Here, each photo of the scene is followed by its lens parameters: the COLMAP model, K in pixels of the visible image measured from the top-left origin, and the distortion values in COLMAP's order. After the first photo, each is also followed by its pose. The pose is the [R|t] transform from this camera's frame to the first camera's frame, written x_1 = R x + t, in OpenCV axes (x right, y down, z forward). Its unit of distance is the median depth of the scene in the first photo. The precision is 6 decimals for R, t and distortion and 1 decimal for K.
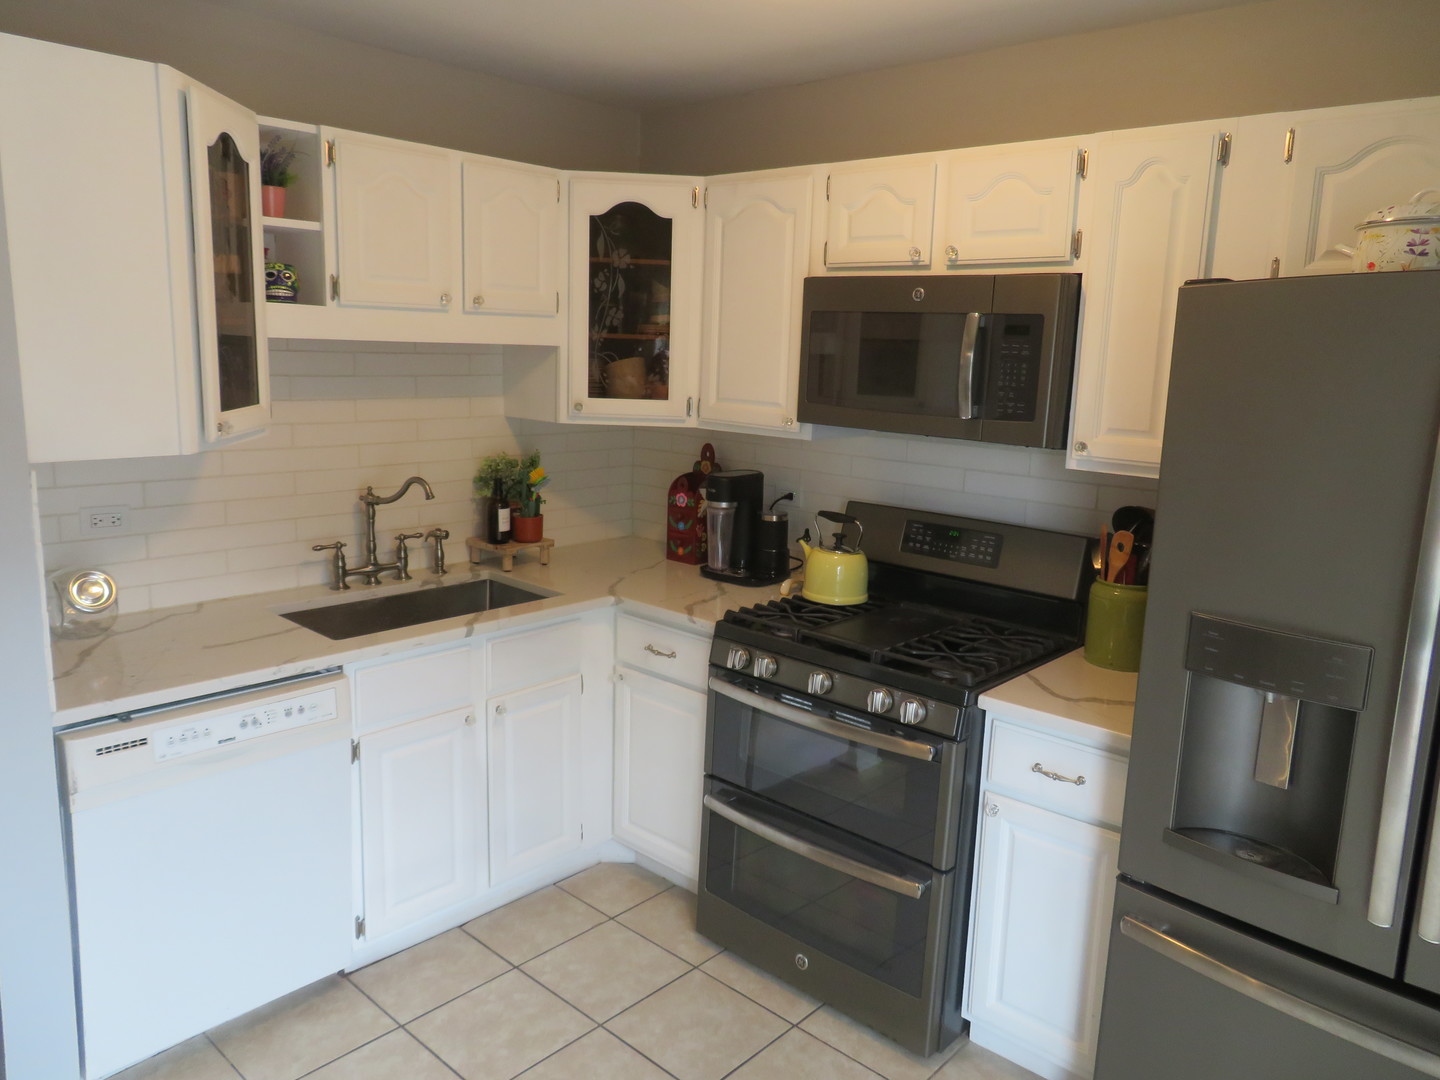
lens RADIAL K [[1026.7, 0, 729.7], [0, 1026.7, 540.8], [0, 0, 1]] dist [-0.004344, -0.007476]
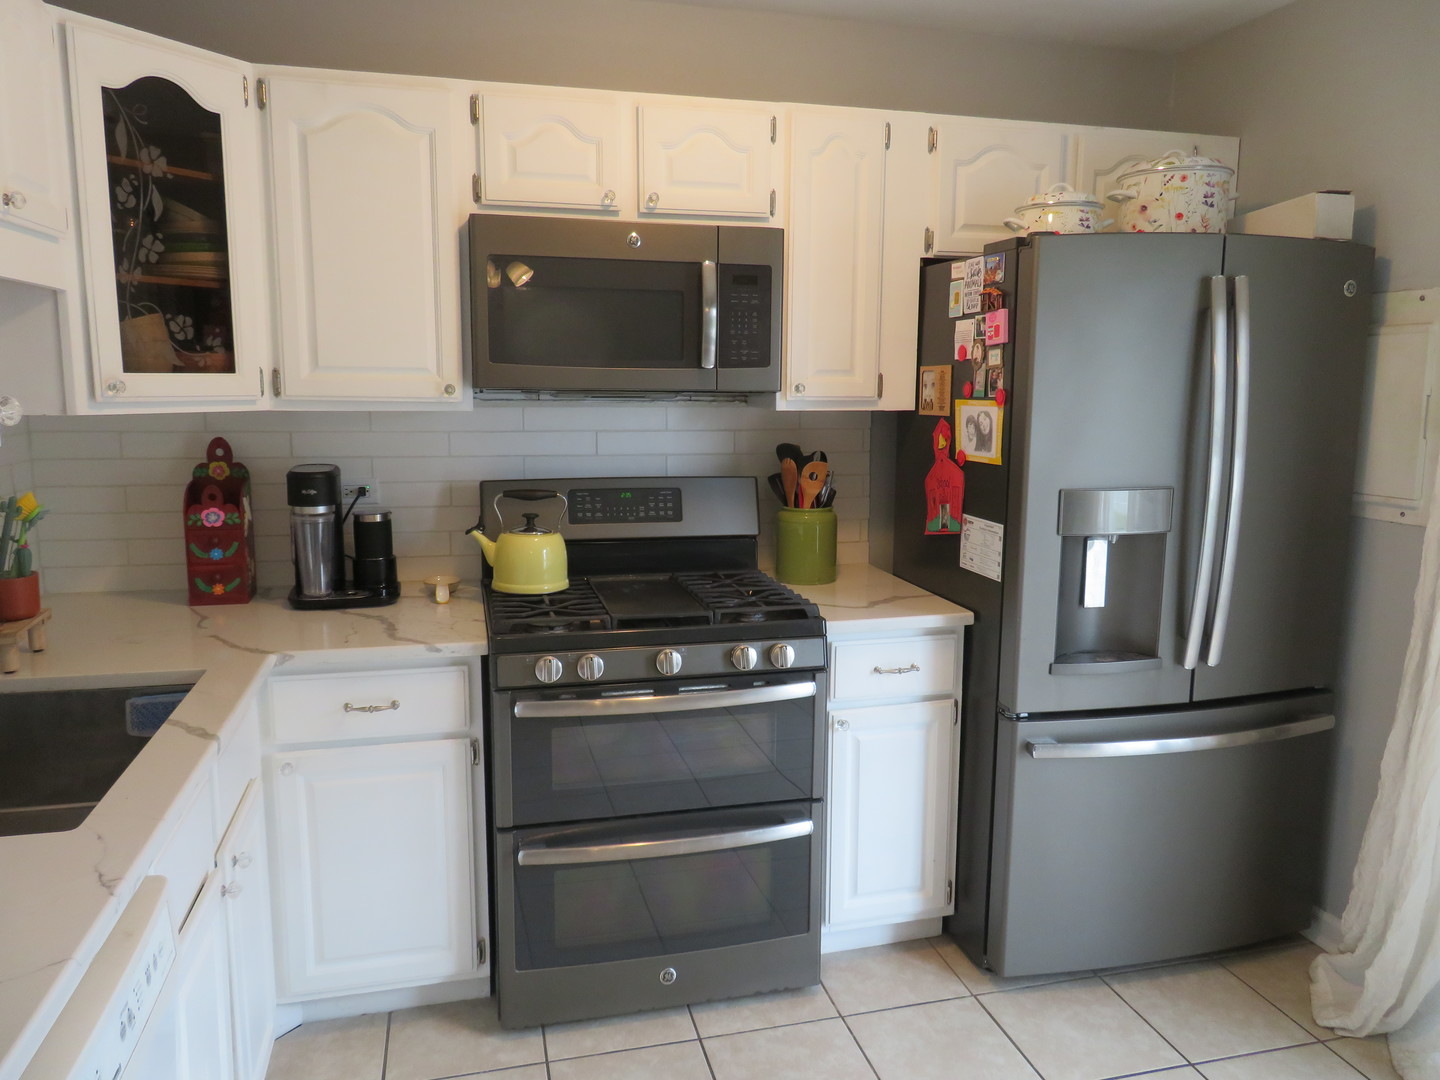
lens RADIAL K [[1026.7, 0, 715.5], [0, 1026.7, 539.6], [0, 0, 1]] dist [-0.004344, -0.007476]
pose [[0.558876, -0.160957, 0.813481, -0.508296], [0.166571, 0.982777, 0.080017, -0.027917], [-0.812350, 0.090783, 0.576061, 0.362460]]
